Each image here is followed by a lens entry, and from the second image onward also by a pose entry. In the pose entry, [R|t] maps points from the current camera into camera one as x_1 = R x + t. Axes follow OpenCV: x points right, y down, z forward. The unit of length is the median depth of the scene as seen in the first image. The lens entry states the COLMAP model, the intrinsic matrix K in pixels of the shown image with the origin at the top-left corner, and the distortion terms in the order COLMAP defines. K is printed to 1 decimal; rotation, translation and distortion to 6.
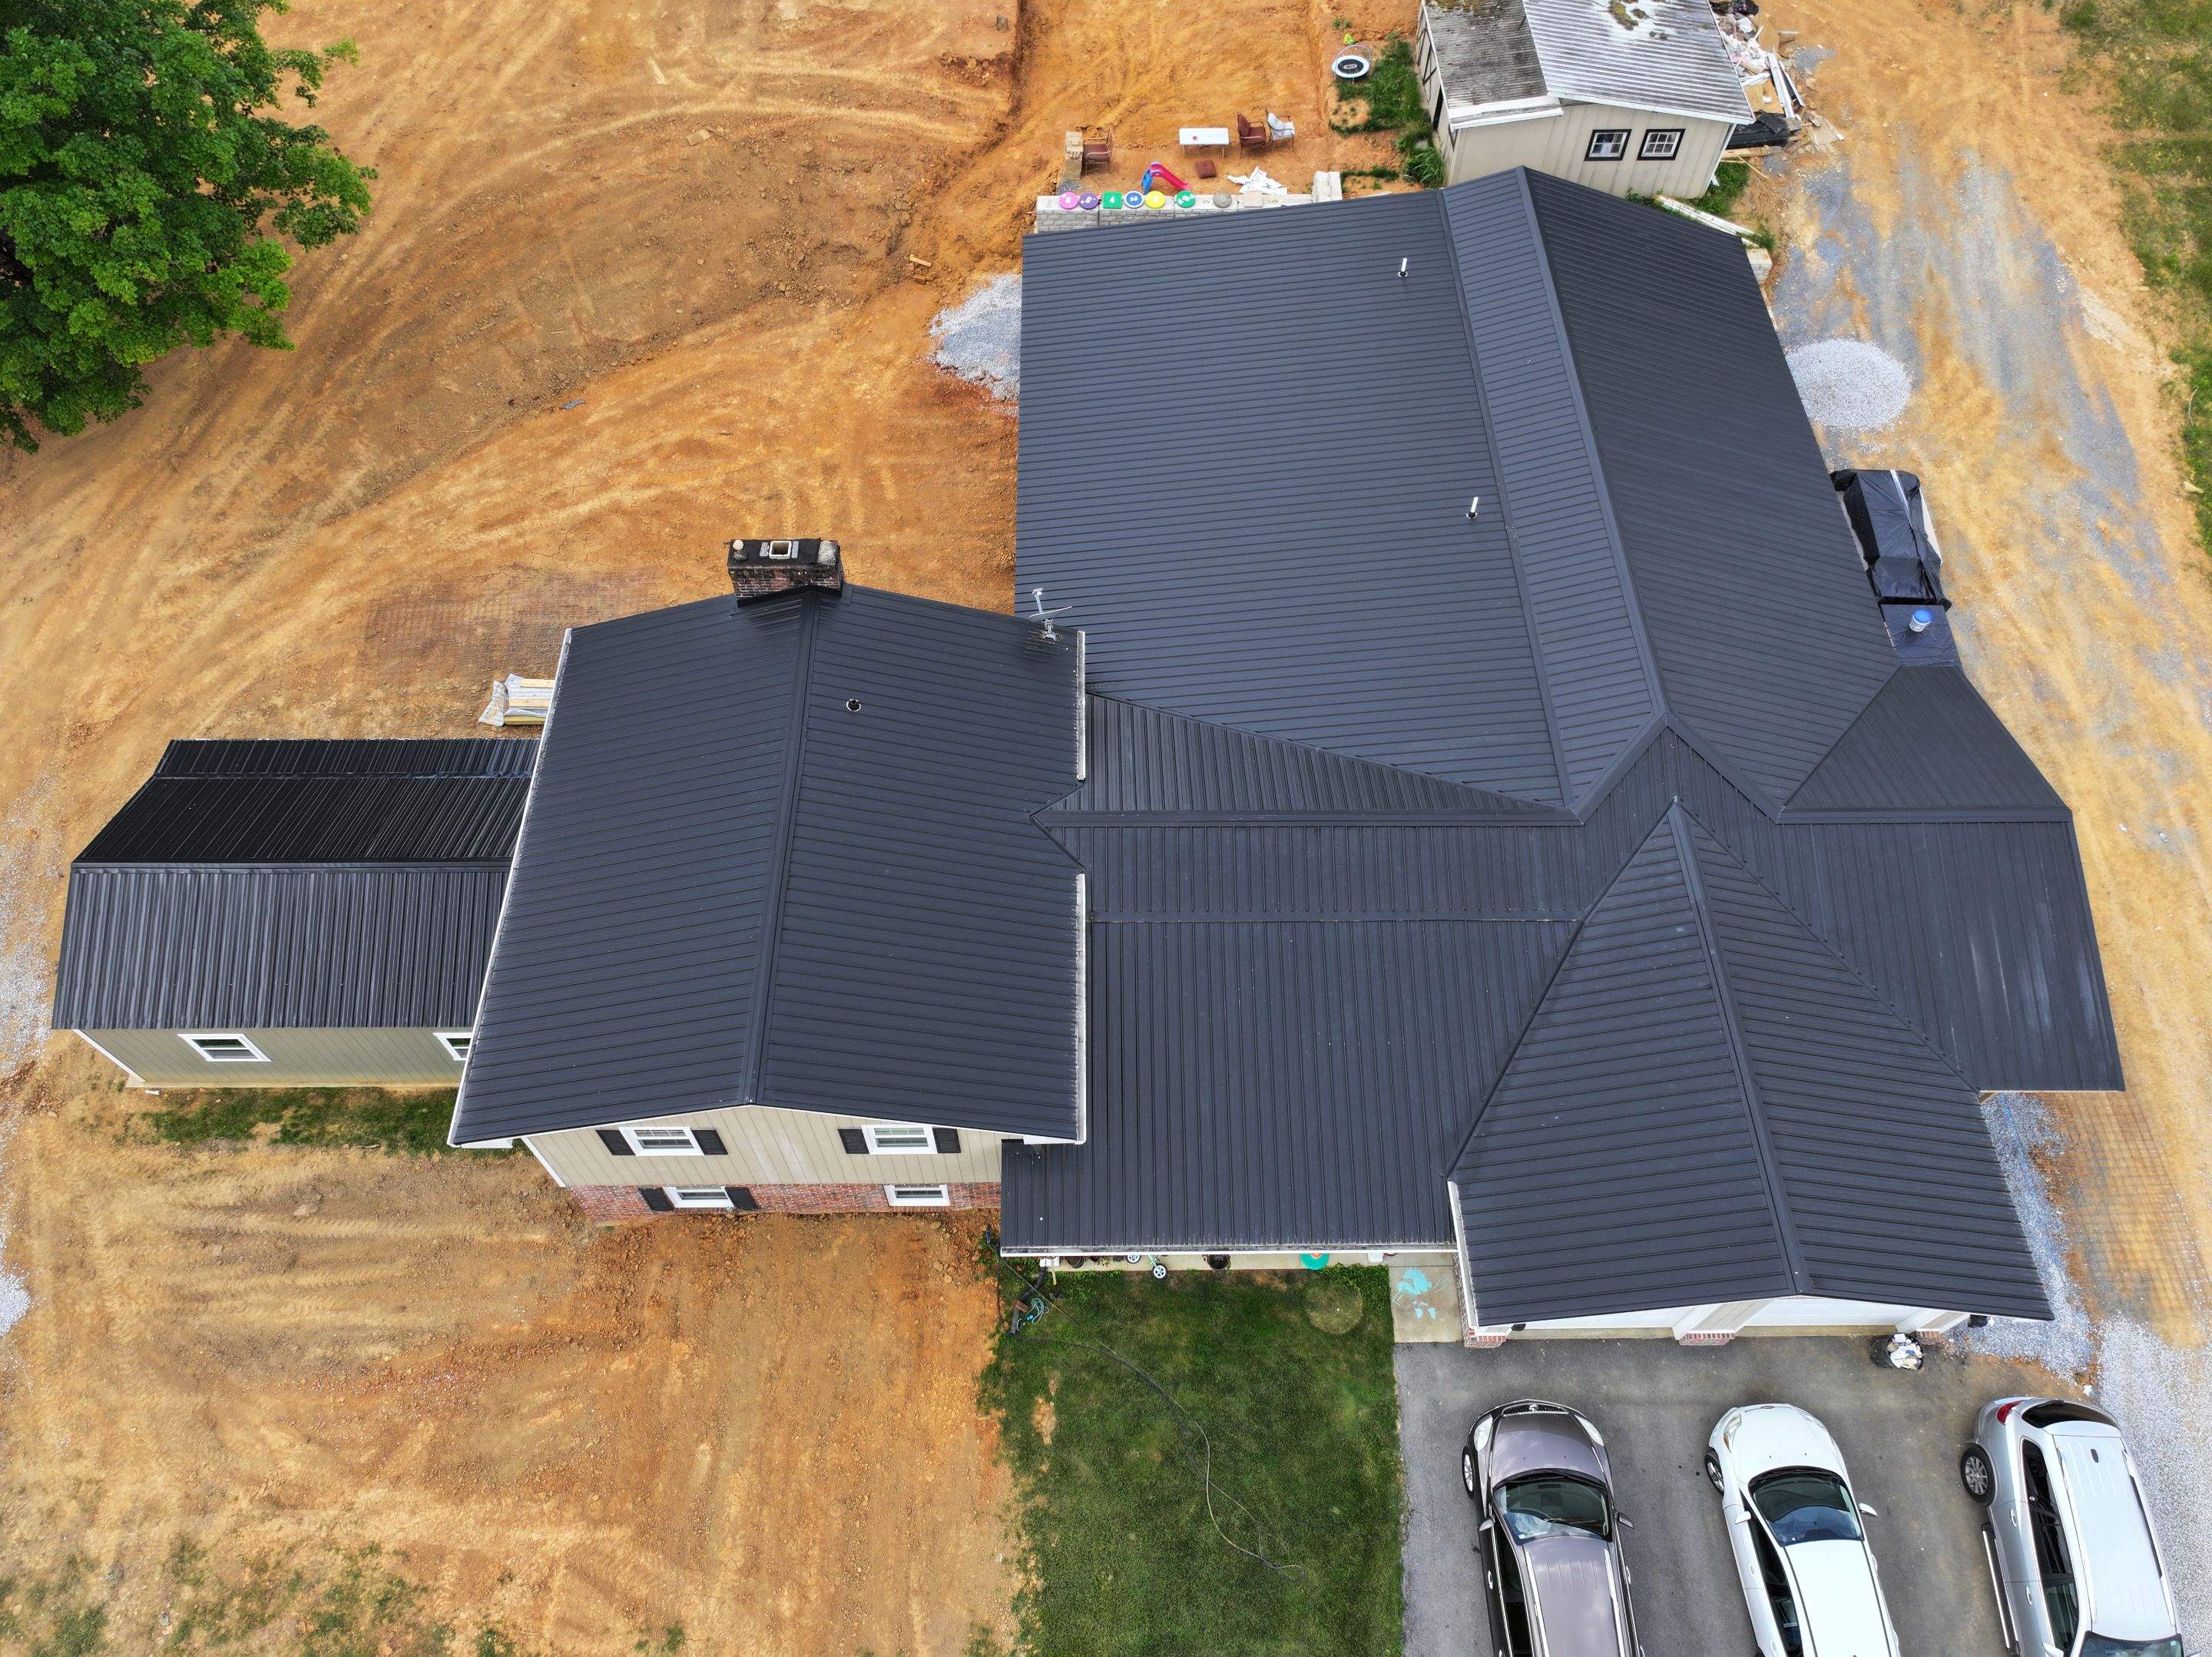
lens RADIAL K [[1548.7, 0, 1100.5], [0, 1548.7, 827.7], [0, 0, 1]] dist [0.000576, 0.018273]
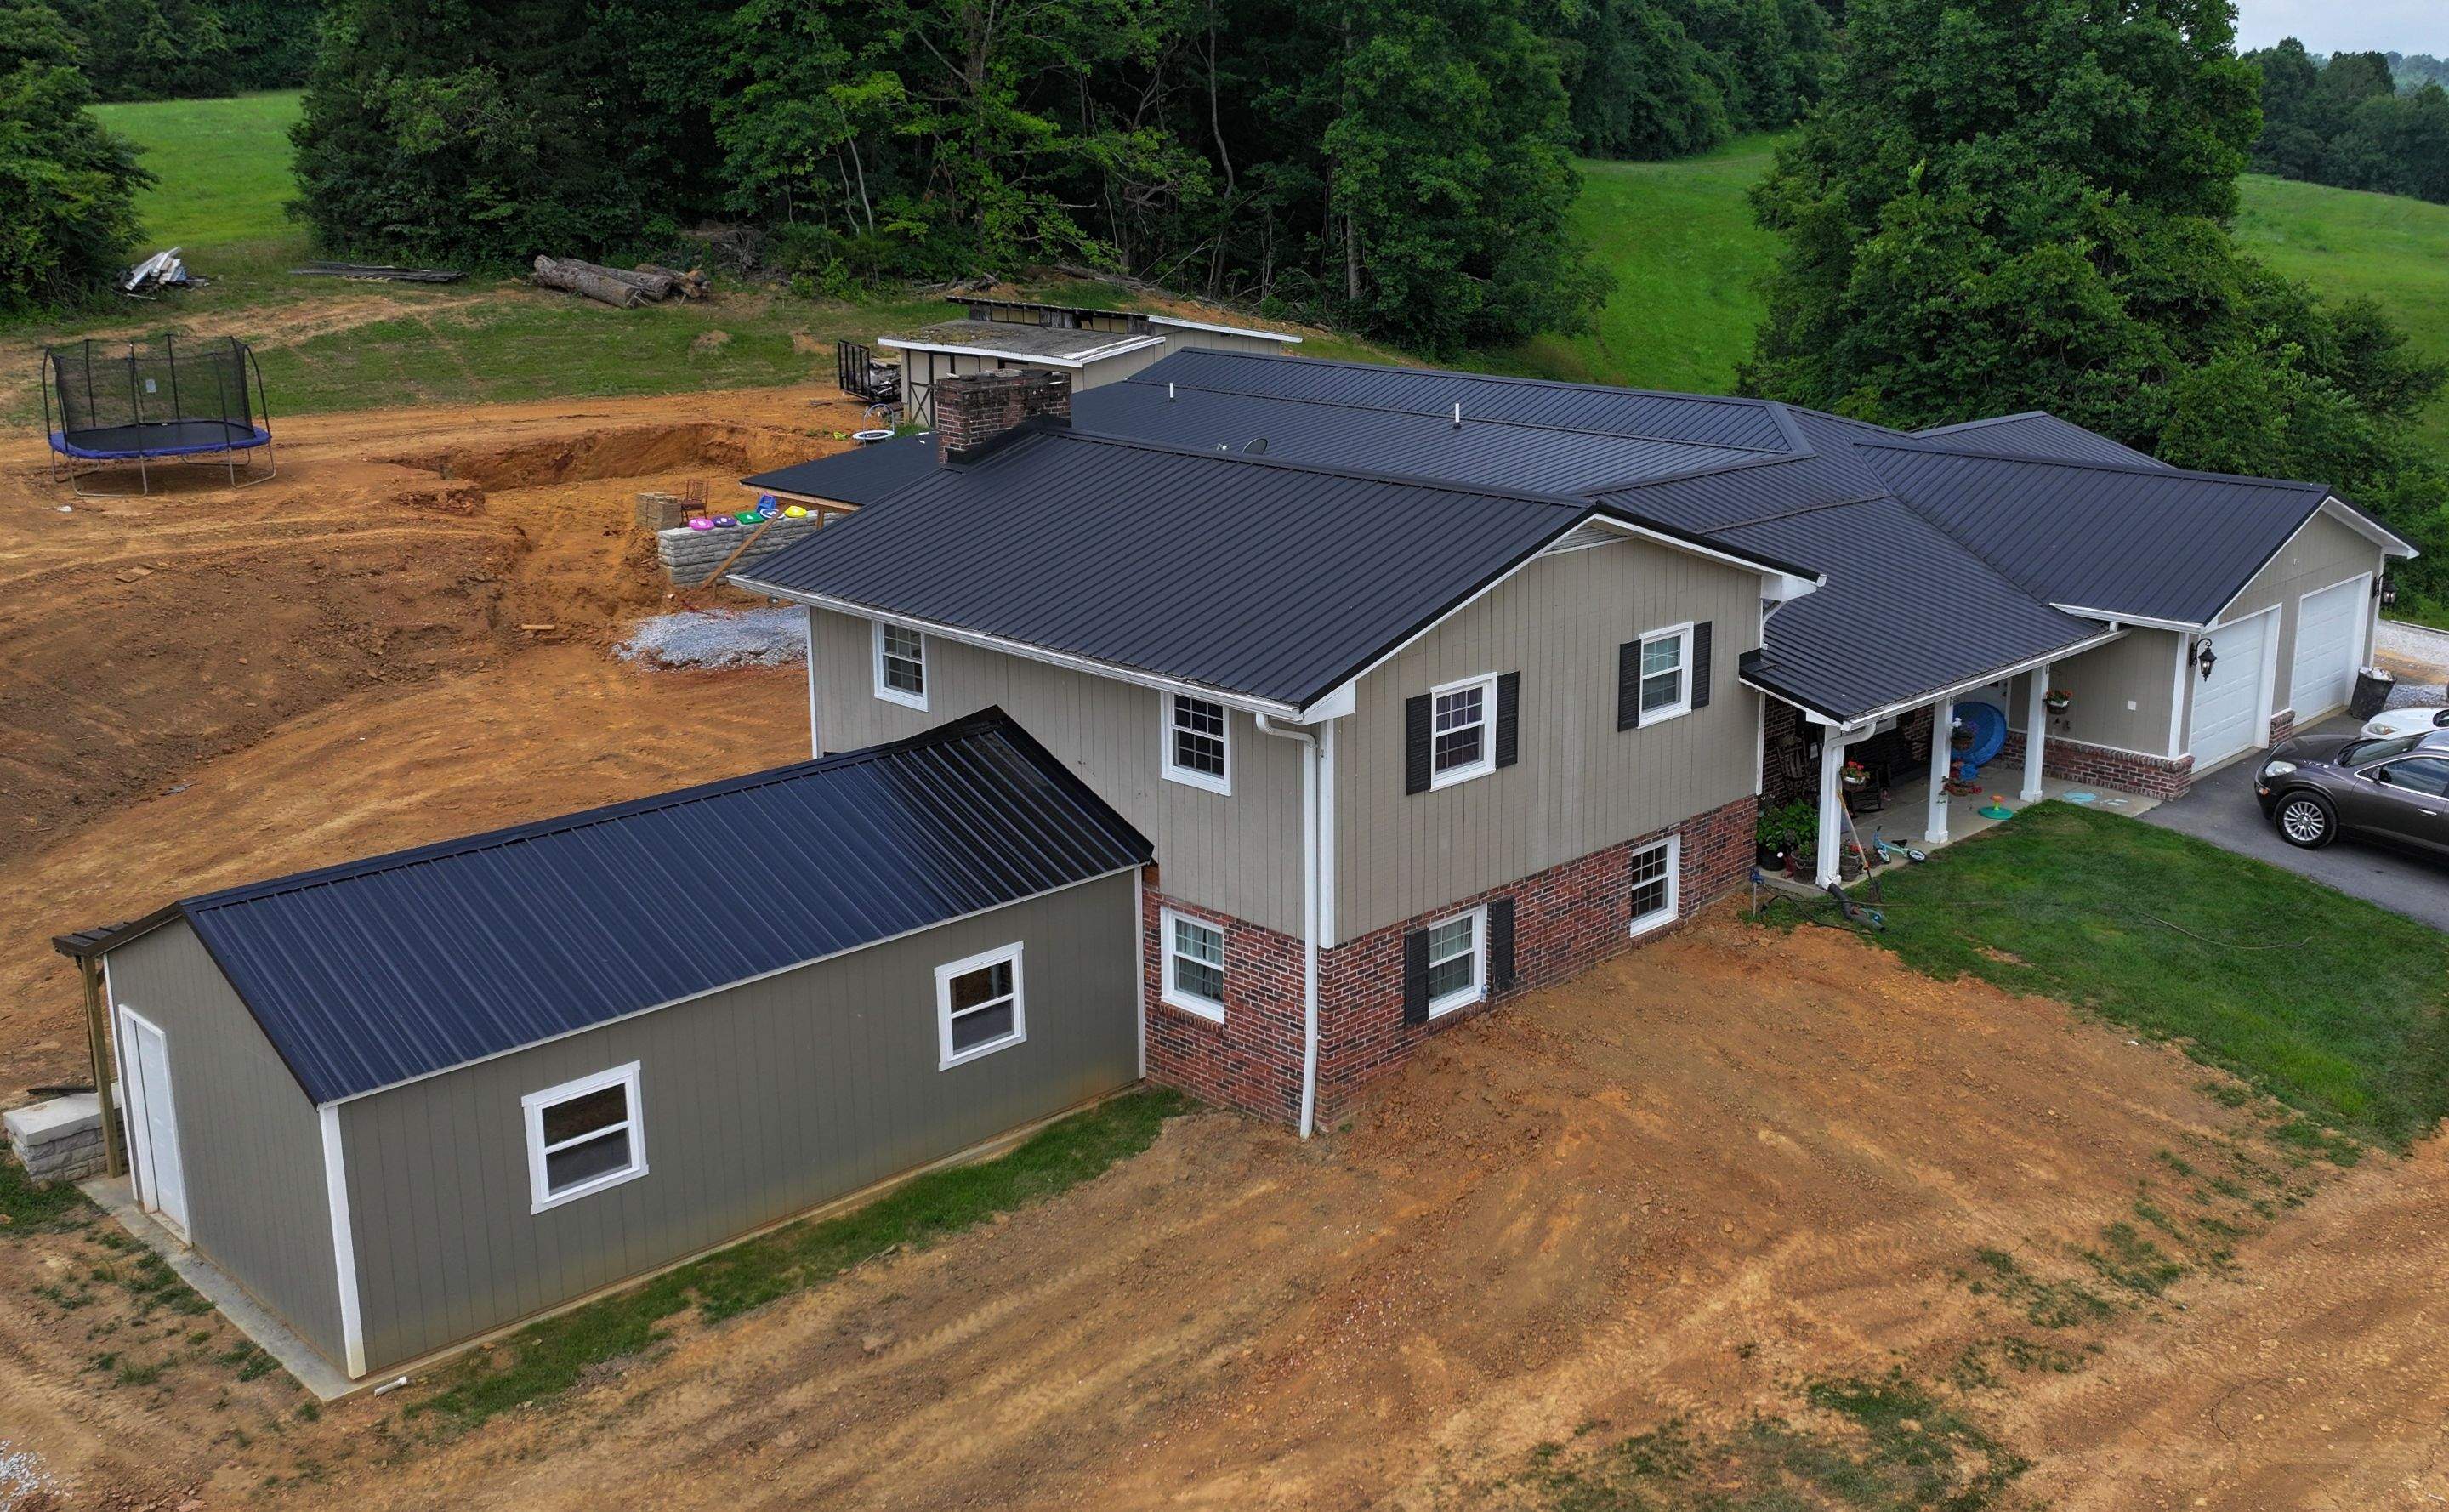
lens RADIAL K [[2269.2, 0, 1382.9], [0, 2269.2, 694.4], [0, 0, 1]] dist [0.006061, 0.000000]
pose [[0.686561, -0.179353, 0.704604, -0.811128], [0.609830, 0.669744, -0.423735, 0.477056], [-0.395906, 0.720608, 0.569195, 0.338366]]
